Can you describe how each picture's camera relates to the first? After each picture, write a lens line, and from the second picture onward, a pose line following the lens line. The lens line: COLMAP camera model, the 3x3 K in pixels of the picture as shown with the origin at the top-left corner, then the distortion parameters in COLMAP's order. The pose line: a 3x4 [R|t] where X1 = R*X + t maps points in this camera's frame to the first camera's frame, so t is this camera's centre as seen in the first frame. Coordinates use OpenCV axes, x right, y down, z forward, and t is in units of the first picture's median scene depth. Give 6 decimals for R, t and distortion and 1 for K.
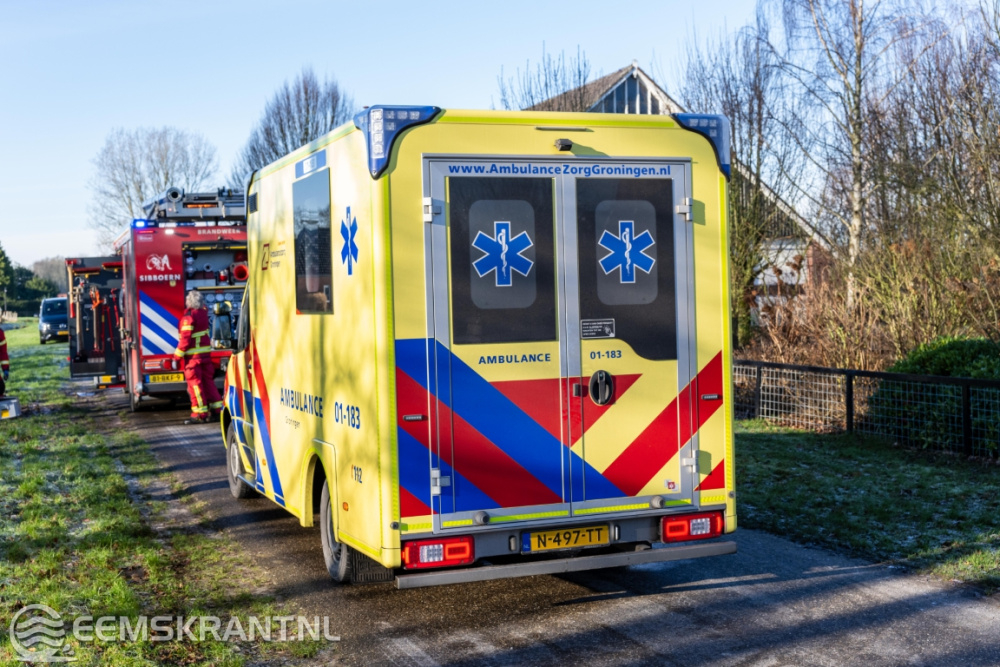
lens RADIAL K [[1249.5, 0, 498.9], [0, 1249.5, 332.4], [0, 0, 1]] dist [-0.113758, 0.000000]
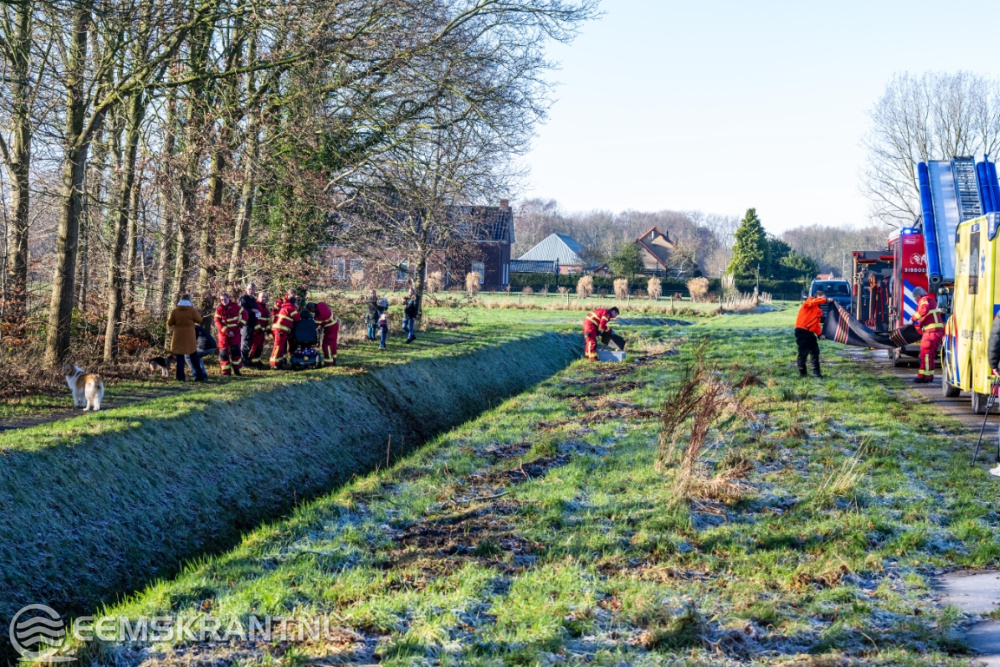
lens RADIAL K [[1815.6, 0, 499.9], [0, 1815.6, 332.3], [0, 0, 1]] dist [-0.118185, 0.000000]
pose [[0.870777, 0.062894, -0.487638, 0.270442], [-0.064503, 0.997826, 0.013514, 0.025360], [0.487428, 0.019686, 0.872941, -0.874160]]
